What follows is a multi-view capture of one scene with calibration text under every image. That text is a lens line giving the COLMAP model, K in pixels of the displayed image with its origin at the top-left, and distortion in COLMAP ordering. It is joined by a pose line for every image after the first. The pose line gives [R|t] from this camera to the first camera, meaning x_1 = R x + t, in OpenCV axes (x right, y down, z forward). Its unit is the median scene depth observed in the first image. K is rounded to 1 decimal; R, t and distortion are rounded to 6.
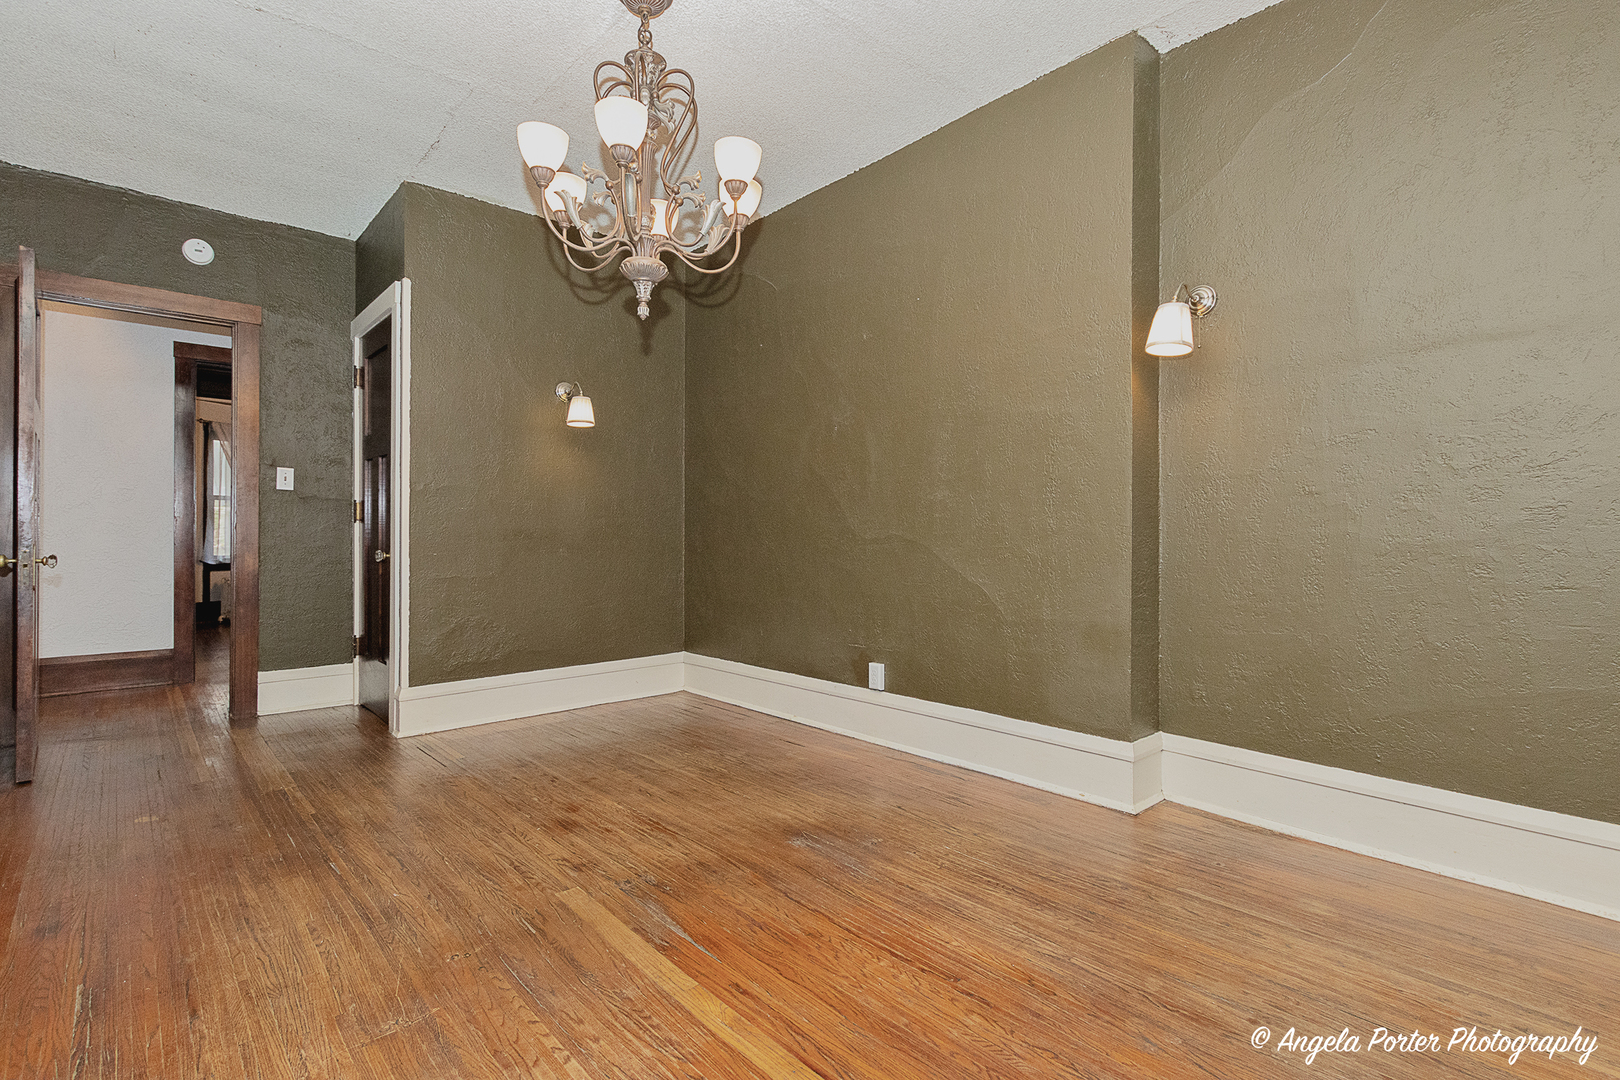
lens RADIAL K [[772.2, 0, 800.1], [0, 772.2, 536.8], [0, 0, 1]] dist [0.004697, -0.000942]
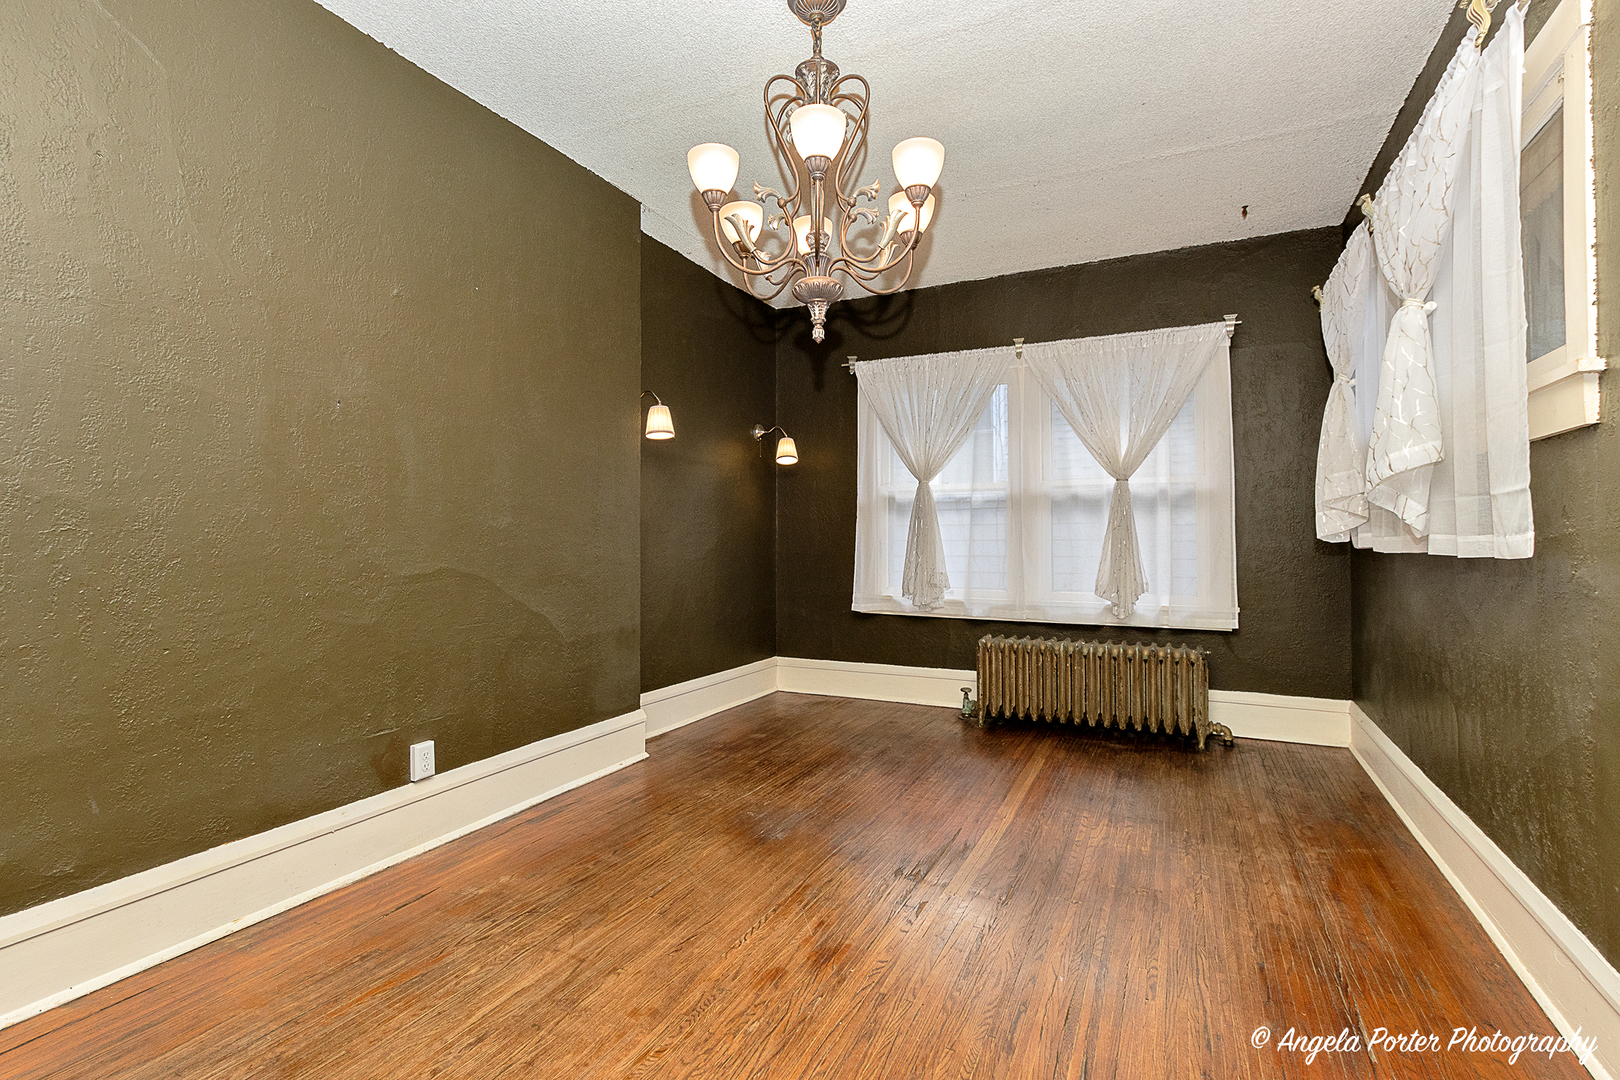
lens RADIAL K [[772.2, 0, 800.6], [0, 772.2, 534.6], [0, 0, 1]] dist [0.004697, -0.000942]
pose [[-0.381713, -0.000137, 0.924281, -0.964072], [0.003372, 0.999993, 0.001540, -0.047718], [-0.924275, 0.003705, -0.381710, 1.260173]]
